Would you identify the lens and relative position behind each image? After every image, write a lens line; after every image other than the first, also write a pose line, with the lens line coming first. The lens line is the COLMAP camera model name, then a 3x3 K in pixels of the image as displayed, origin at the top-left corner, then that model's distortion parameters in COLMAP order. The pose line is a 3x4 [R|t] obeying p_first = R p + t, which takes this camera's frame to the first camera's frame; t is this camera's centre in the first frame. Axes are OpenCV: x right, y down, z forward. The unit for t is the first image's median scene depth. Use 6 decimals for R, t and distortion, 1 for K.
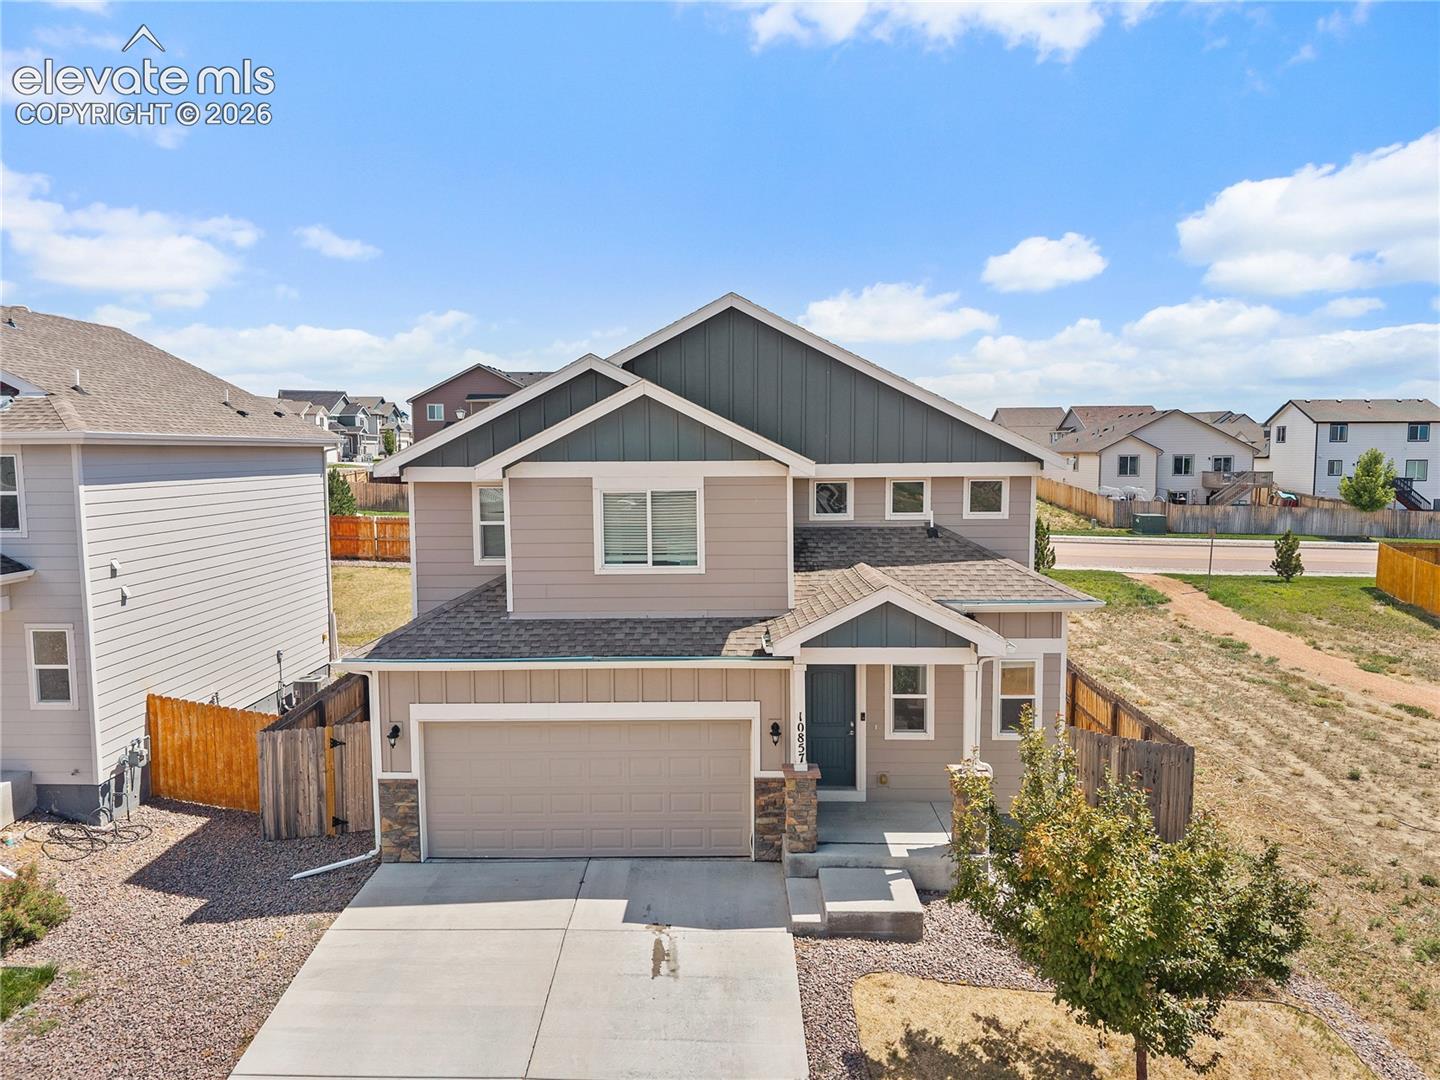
lens RADIAL K [[997.5, 0, 720.2], [0, 997.5, 535.3], [0, 0, 1]] dist [0.005061, -0.003033]
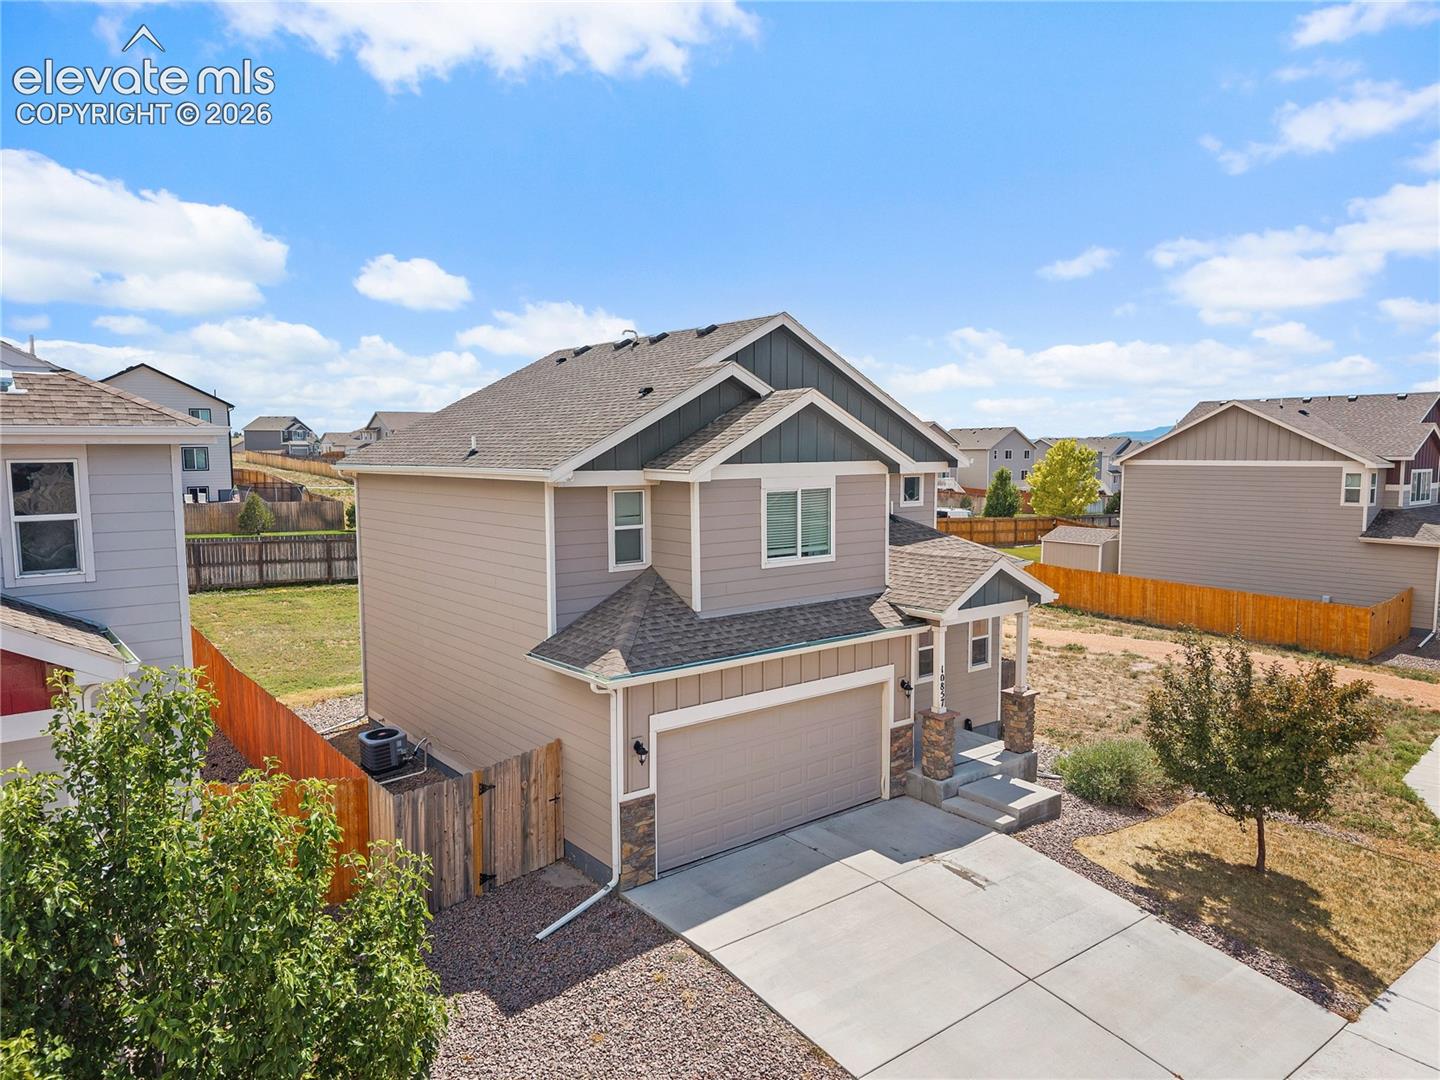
lens RADIAL K [[968.9, 0, 721.6], [0, 968.9, 537.7], [0, 0, 1]] dist [0.007787, -0.007459]
pose [[0.772654, -0.055836, 0.632367, -0.758458], [0.056003, 0.998236, 0.019714, -0.015646], [-0.632353, 0.020182, 0.774418, 0.210274]]
